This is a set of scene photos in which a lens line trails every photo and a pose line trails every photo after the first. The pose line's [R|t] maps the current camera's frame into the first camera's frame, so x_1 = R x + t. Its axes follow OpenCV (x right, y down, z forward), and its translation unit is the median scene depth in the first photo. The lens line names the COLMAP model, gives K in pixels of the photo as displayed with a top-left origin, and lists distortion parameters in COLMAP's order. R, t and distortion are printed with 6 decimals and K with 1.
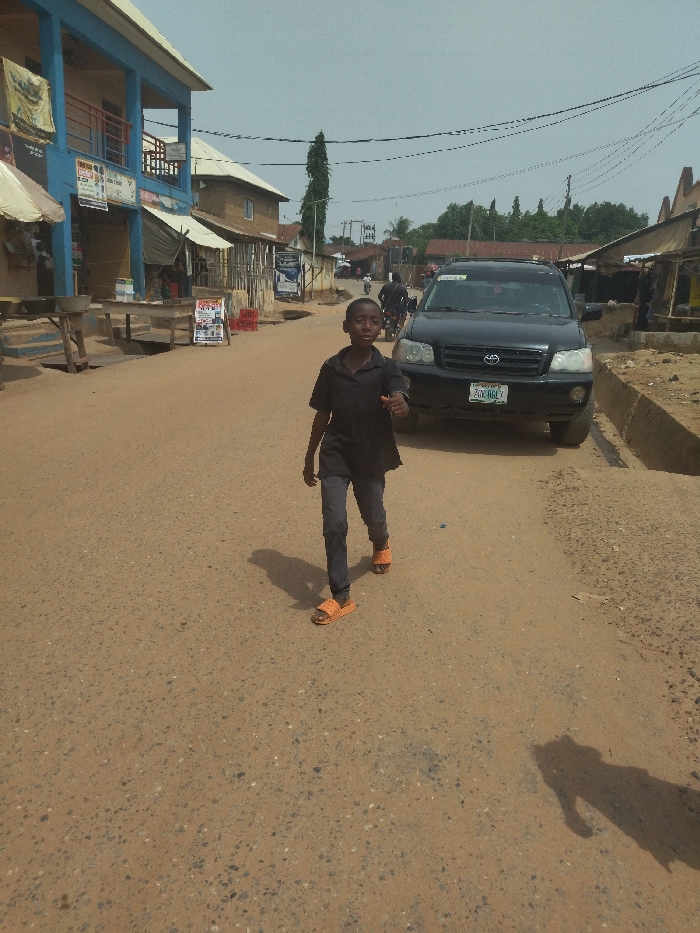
lens RADIAL K [[735.0, 0, 350.0], [0, 735.0, 466.5], [0, 0, 1]] dist [-0.007312, -0.005633]
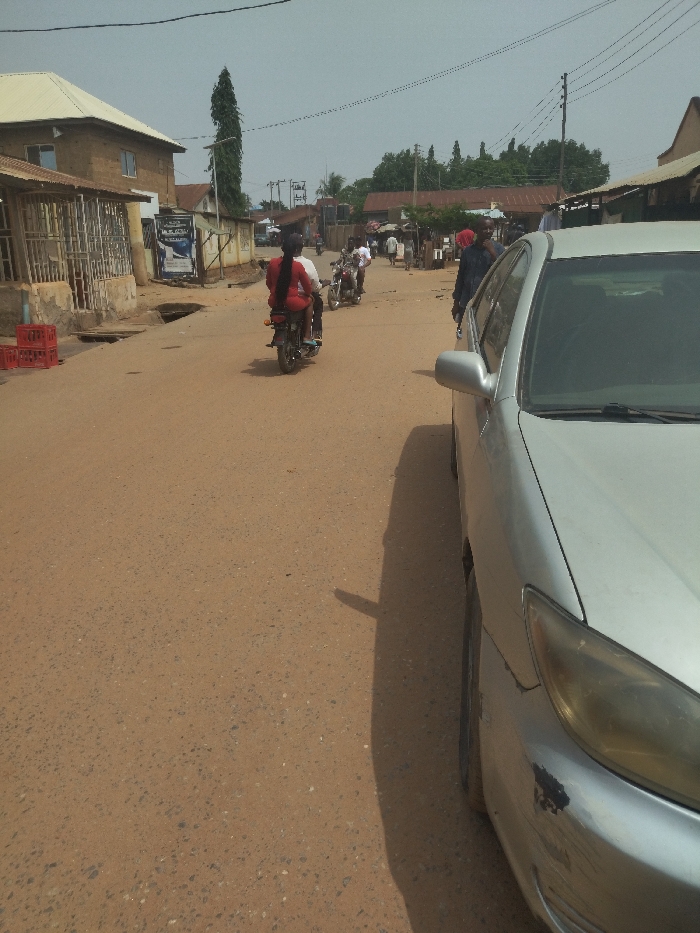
lens RADIAL K [[723.0, 0, 350.0], [0, 723.0, 466.5], [0, 0, 1]] dist [0.080933, -0.180632]
pose [[0.994085, -0.092882, 0.056285, 0.012076], [0.090134, 0.994696, 0.049548, -0.040201], [-0.060589, -0.044182, 0.997185, 0.158581]]
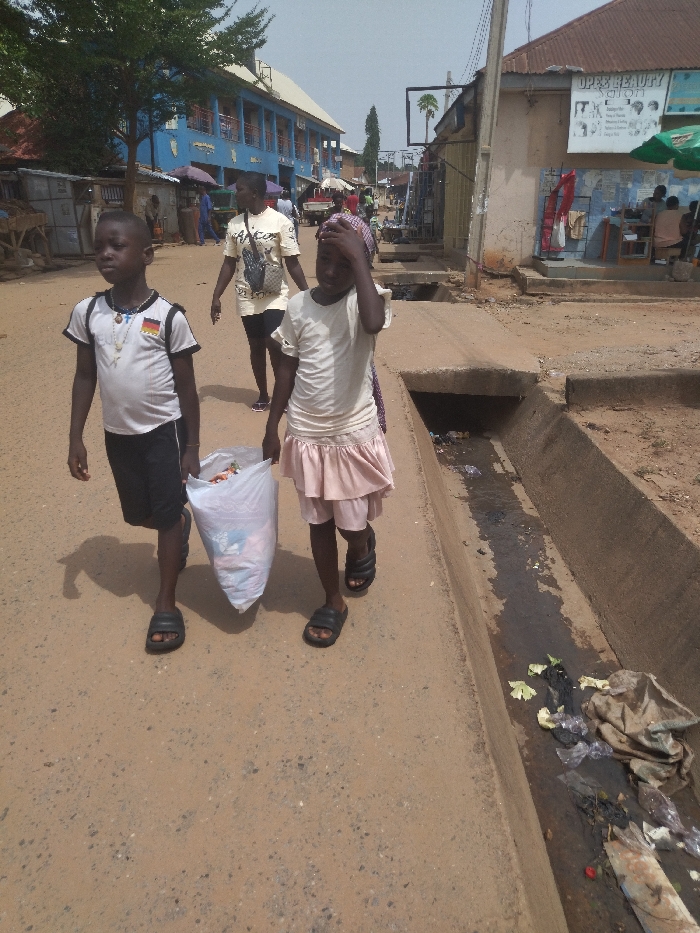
lens RADIAL K [[683.3, 0, 384.1], [0, 683.3, 467.6], [0, 0, 1]] dist [0.076505, -0.145232]
pose [[0.999169, -0.032922, -0.024026, -0.005052], [0.035564, 0.992210, 0.119392, 0.151398], [0.019909, -0.120147, 0.992556, -0.585116]]
